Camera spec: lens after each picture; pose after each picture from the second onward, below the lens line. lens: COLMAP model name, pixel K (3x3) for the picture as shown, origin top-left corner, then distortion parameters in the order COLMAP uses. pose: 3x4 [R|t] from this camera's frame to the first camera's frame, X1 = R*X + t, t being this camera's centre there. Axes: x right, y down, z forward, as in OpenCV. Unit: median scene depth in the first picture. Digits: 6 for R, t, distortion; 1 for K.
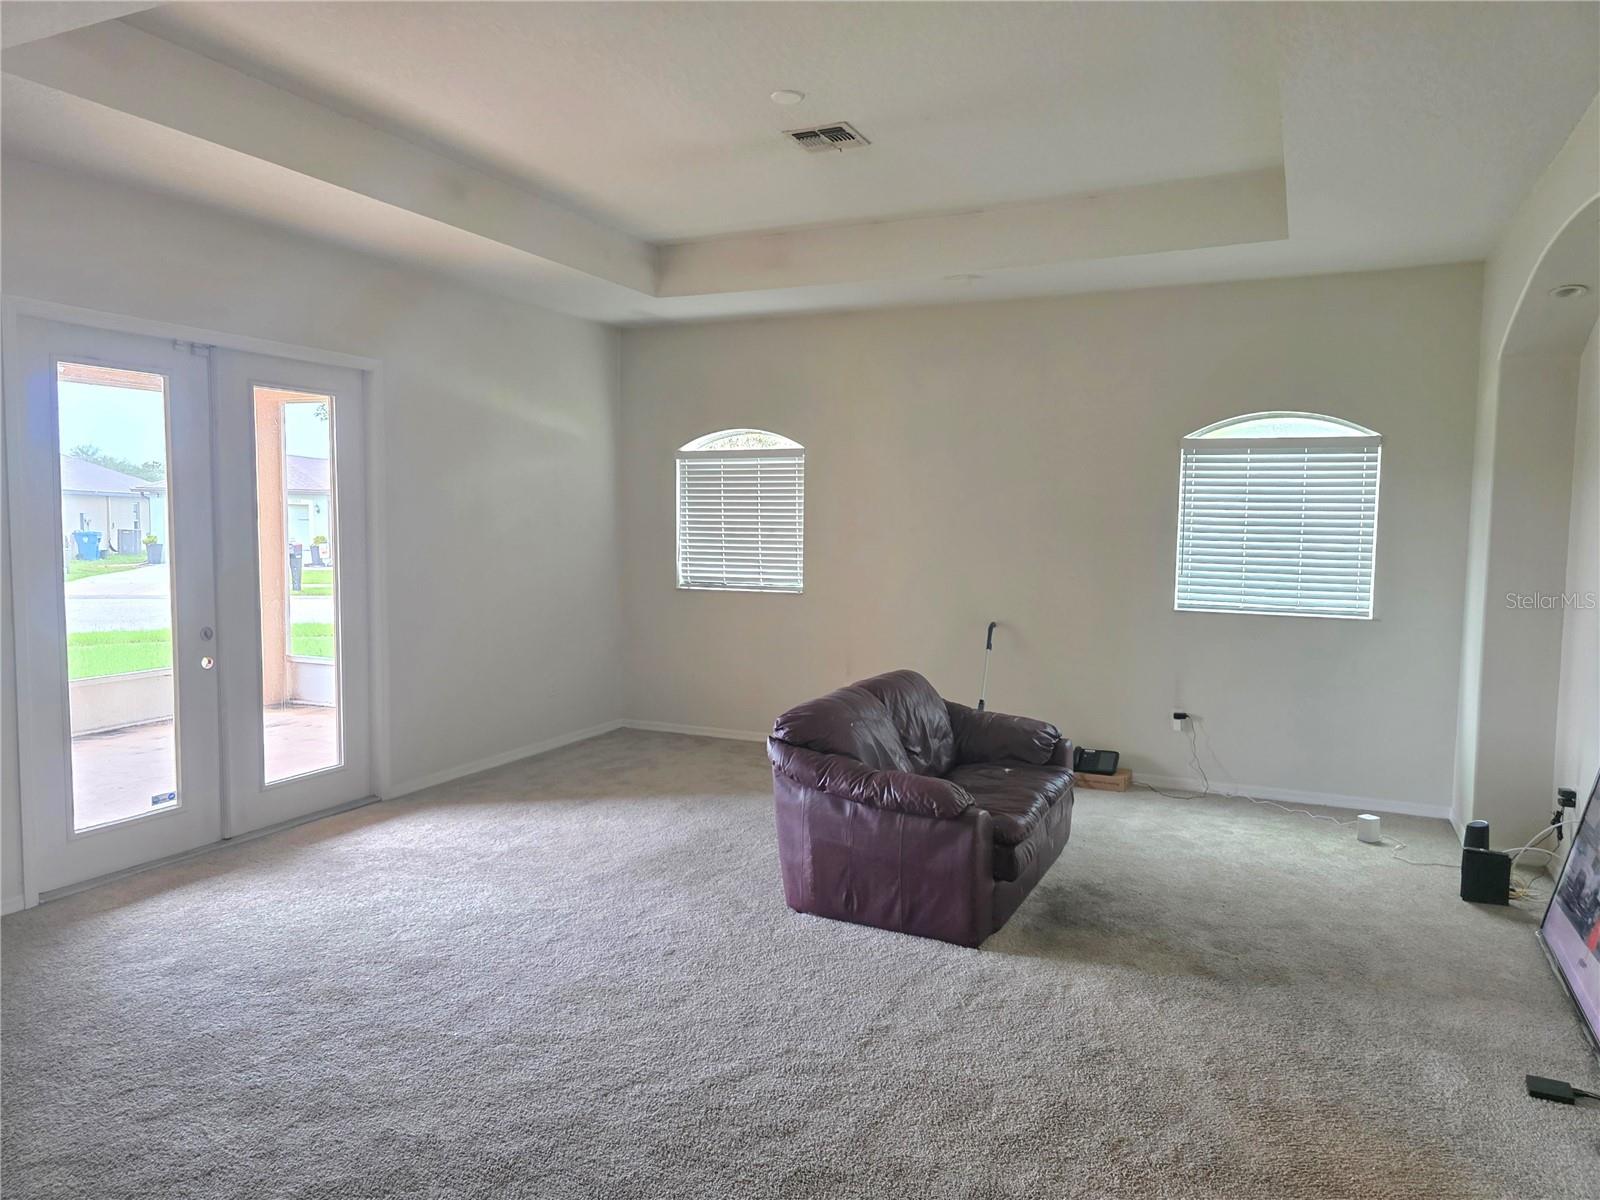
lens RADIAL K [[1080.2, 0, 800.0], [0, 1080.2, 600.0], [0, 0, 1]] dist [0.050048, -0.056469]
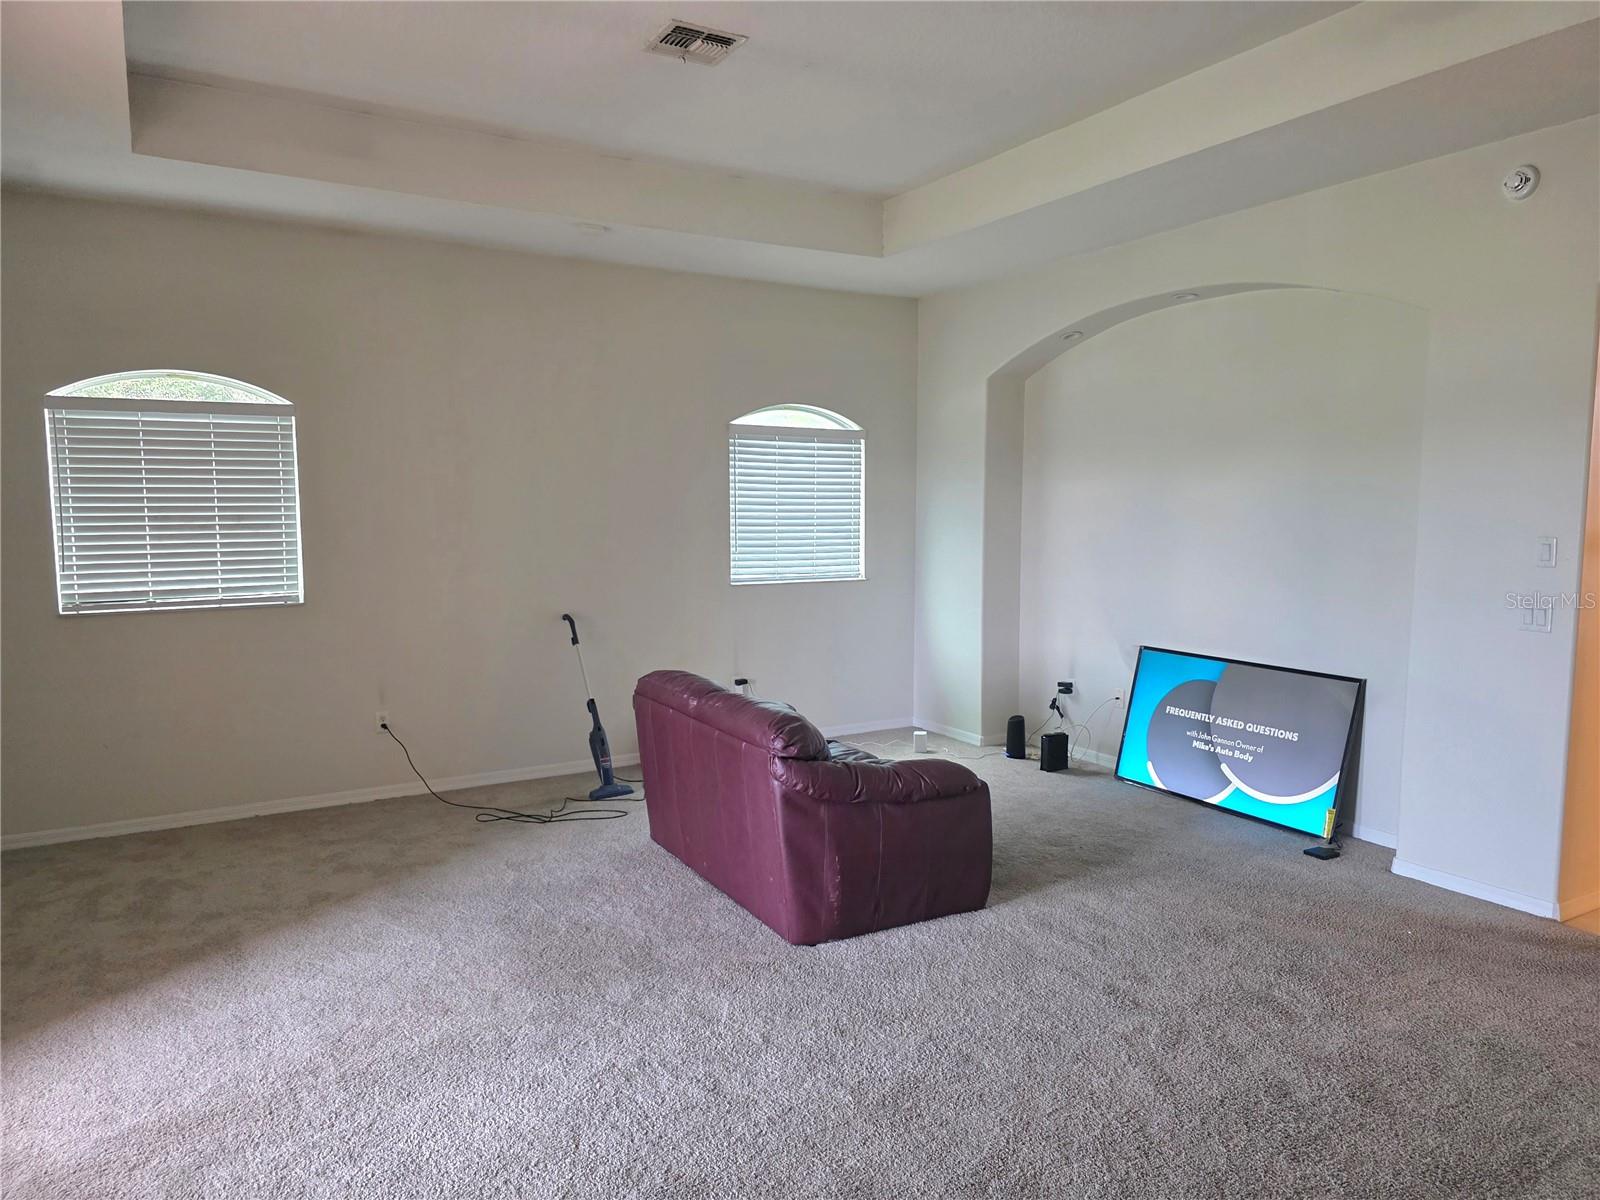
lens RADIAL K [[1081.2, 0, 800.0], [0, 1081.2, 600.0], [0, 0, 1]] dist [0.102170, -0.116858]
pose [[0.561000, -0.082754, 0.823669, -0.531063], [0.073722, 0.996032, 0.049859, -0.026058], [-0.824526, 0.032752, 0.564875, 0.373947]]
